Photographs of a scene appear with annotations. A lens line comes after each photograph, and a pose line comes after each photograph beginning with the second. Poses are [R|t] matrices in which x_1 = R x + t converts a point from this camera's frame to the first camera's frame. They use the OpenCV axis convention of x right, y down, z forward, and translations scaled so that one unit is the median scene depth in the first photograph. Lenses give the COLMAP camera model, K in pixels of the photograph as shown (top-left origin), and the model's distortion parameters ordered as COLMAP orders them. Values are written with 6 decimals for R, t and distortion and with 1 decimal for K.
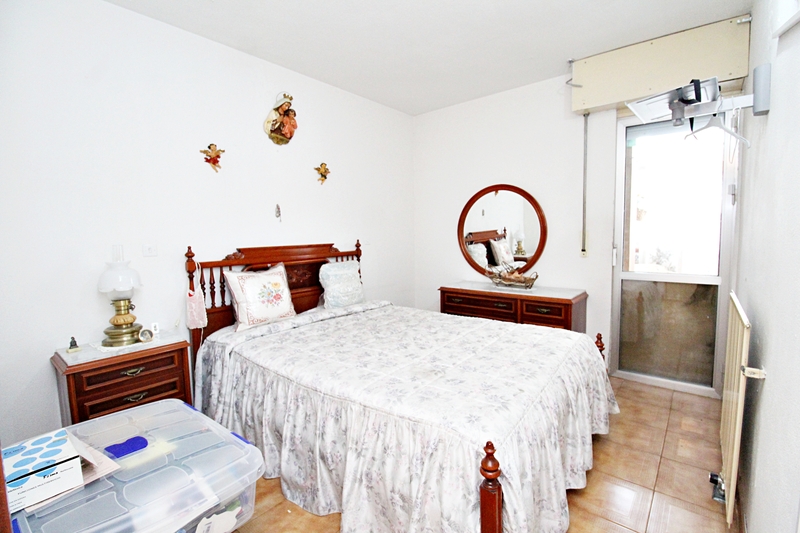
lens RADIAL K [[366.0, 0, 402.9], [0, 366.0, 259.6], [0, 0, 1]] dist [0.001012, -0.016093]
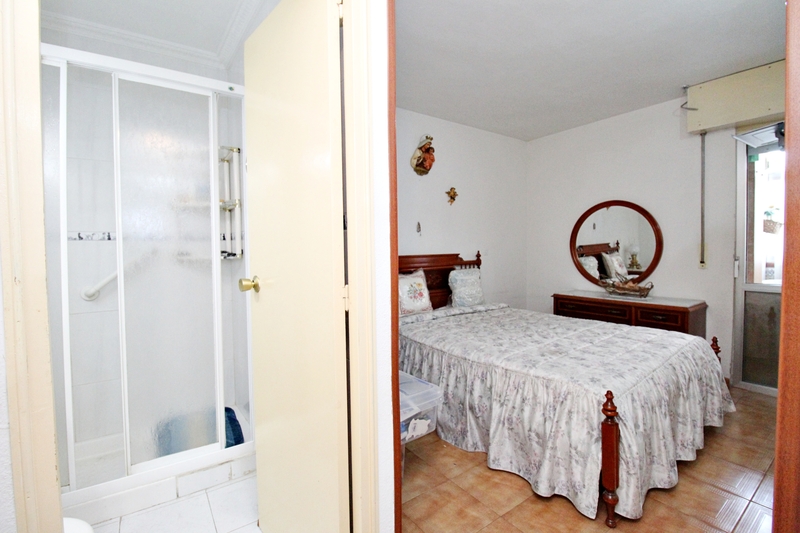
lens RADIAL K [[366.0, 0, 402.9], [0, 366.0, 259.6], [0, 0, 1]] dist [0.001012, -0.016093]
pose [[0.967210, 0.012133, -0.253687, -0.082479], [-0.021887, 0.999124, -0.035661, 0.028332], [0.253032, 0.040044, 0.966629, -0.263374]]
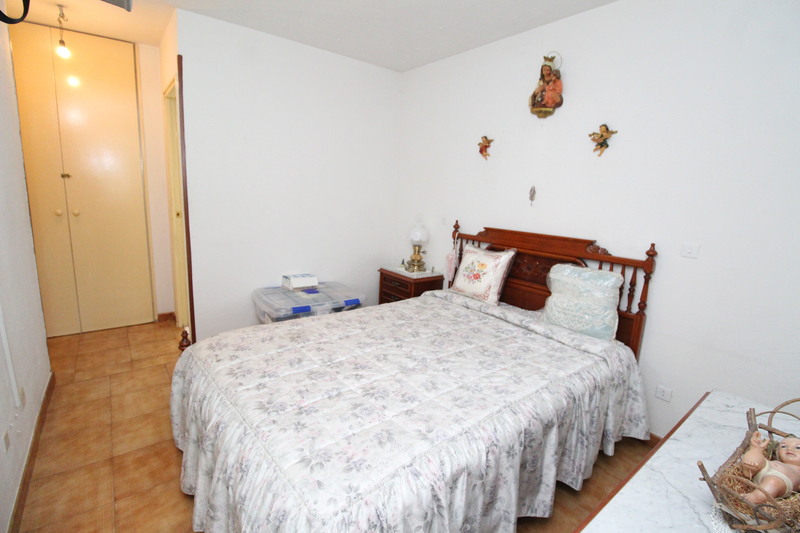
lens RADIAL K [[366.0, 0, 402.9], [0, 366.0, 259.6], [0, 0, 1]] dist [0.001012, -0.016093]
pose [[-0.212327, 0.179123, -0.960642, 0.723446], [-0.122805, 0.970372, 0.208080, -0.141483], [0.969451, 0.162153, -0.184039, 1.006521]]
